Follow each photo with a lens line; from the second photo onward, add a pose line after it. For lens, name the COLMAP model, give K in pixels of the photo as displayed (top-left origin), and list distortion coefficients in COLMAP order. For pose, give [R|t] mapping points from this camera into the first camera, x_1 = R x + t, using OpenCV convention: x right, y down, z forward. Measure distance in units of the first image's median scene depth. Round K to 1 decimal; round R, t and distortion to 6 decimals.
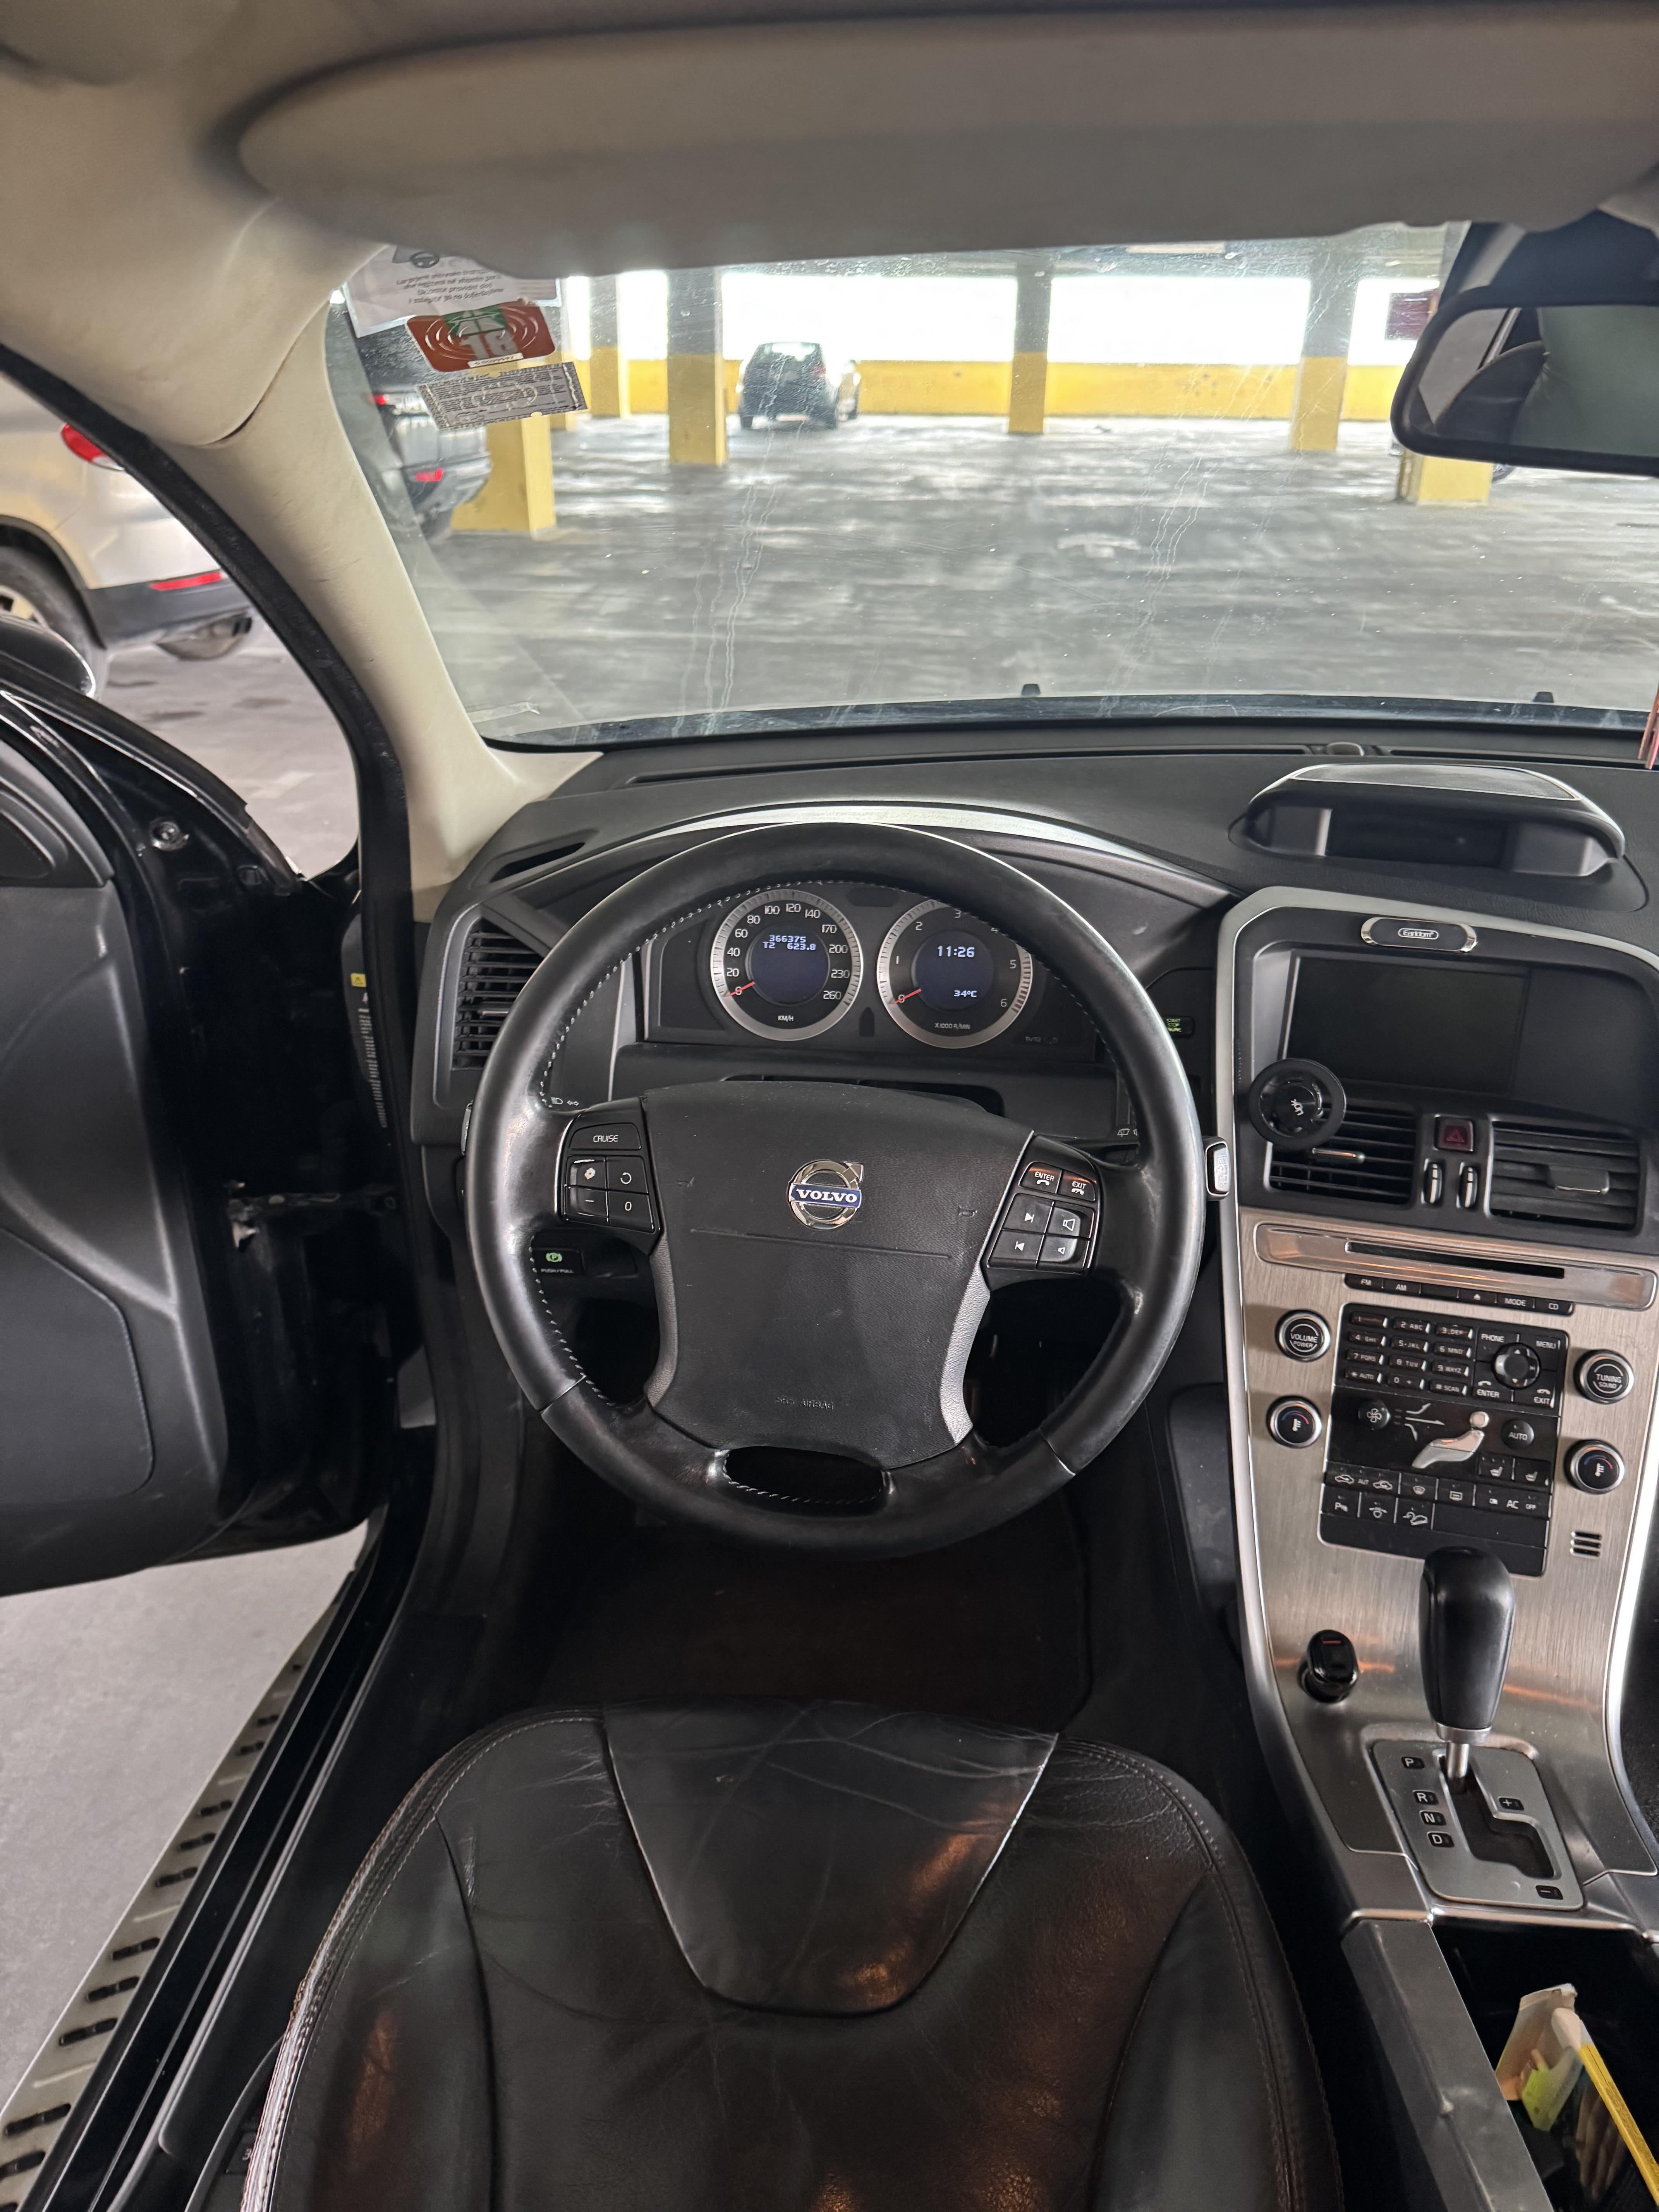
lens RADIAL K [[1552.7, 0, 829.5], [0, 1552.7, 1106.0], [0, 0, 1]] dist [0.085333, -0.089073]
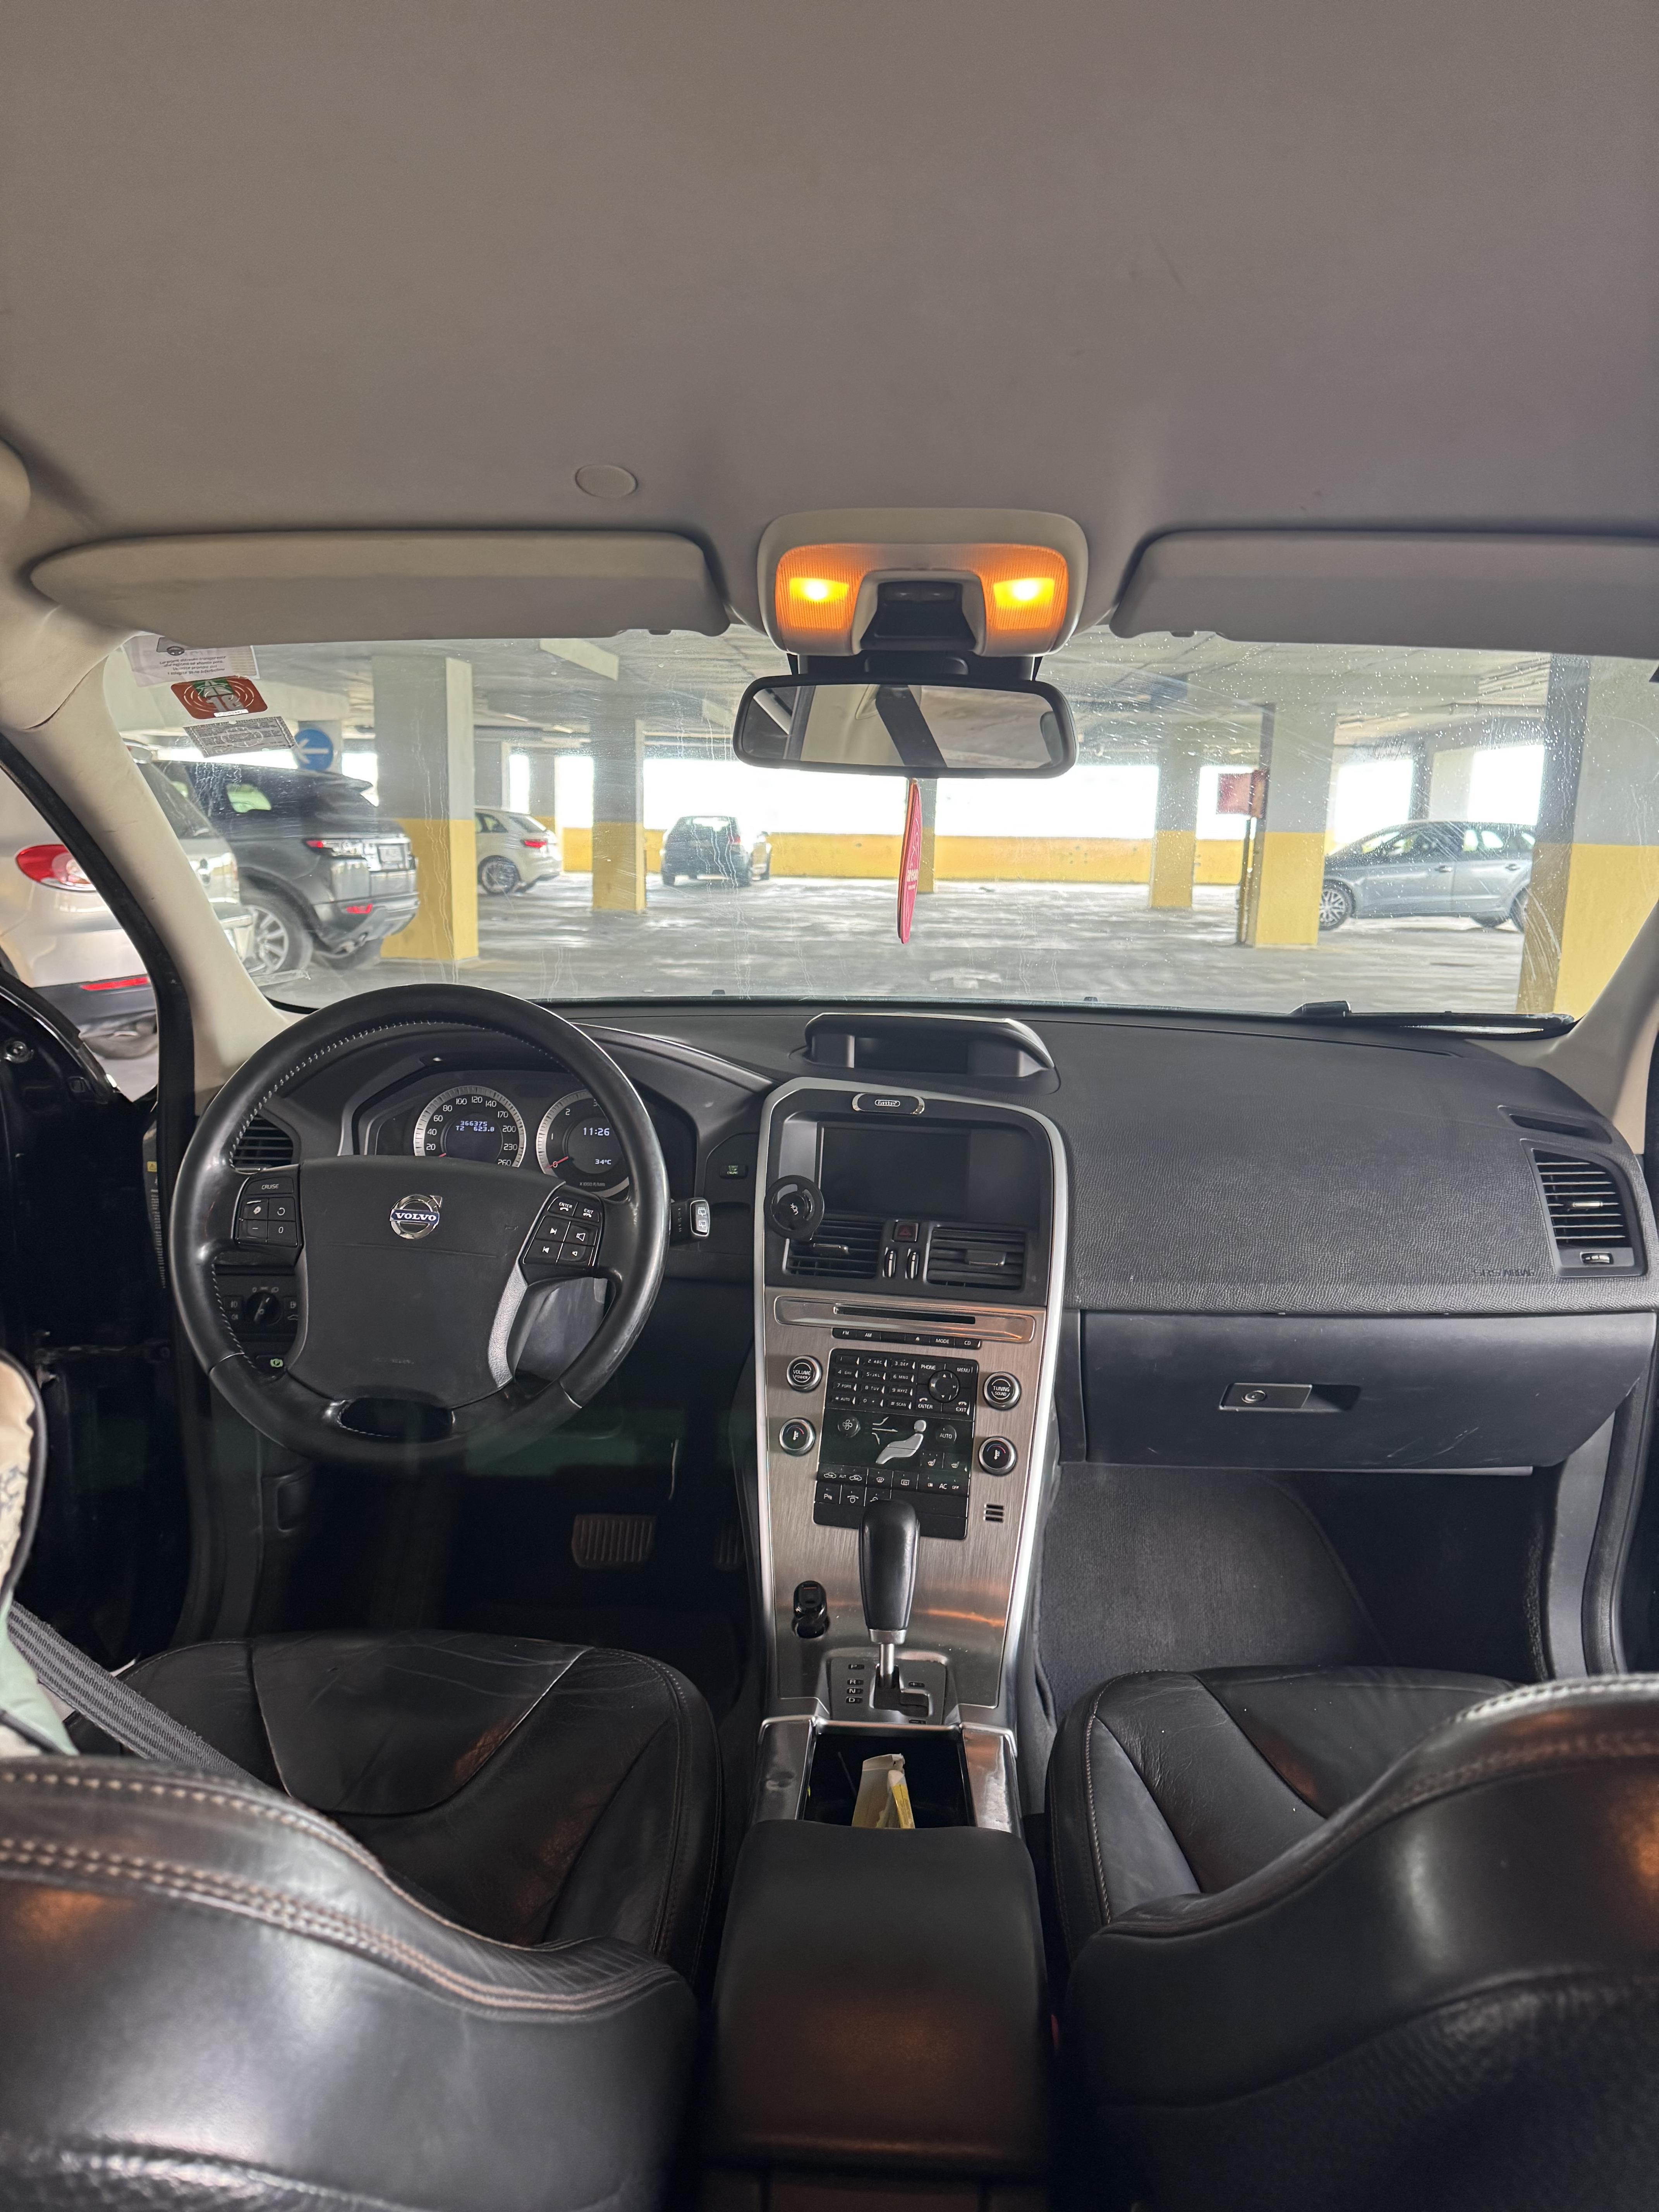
lens RADIAL K [[1539.3, 0, 810.6], [0, 1539.3, 1122.4], [0, 0, 1]] dist [0.125061, -0.089808]
pose [[0.999531, 0.002858, 0.030499, 0.095244], [0.005100, 0.966216, -0.257683, 0.102249], [-0.030205, 0.257718, 0.965748, -0.138842]]
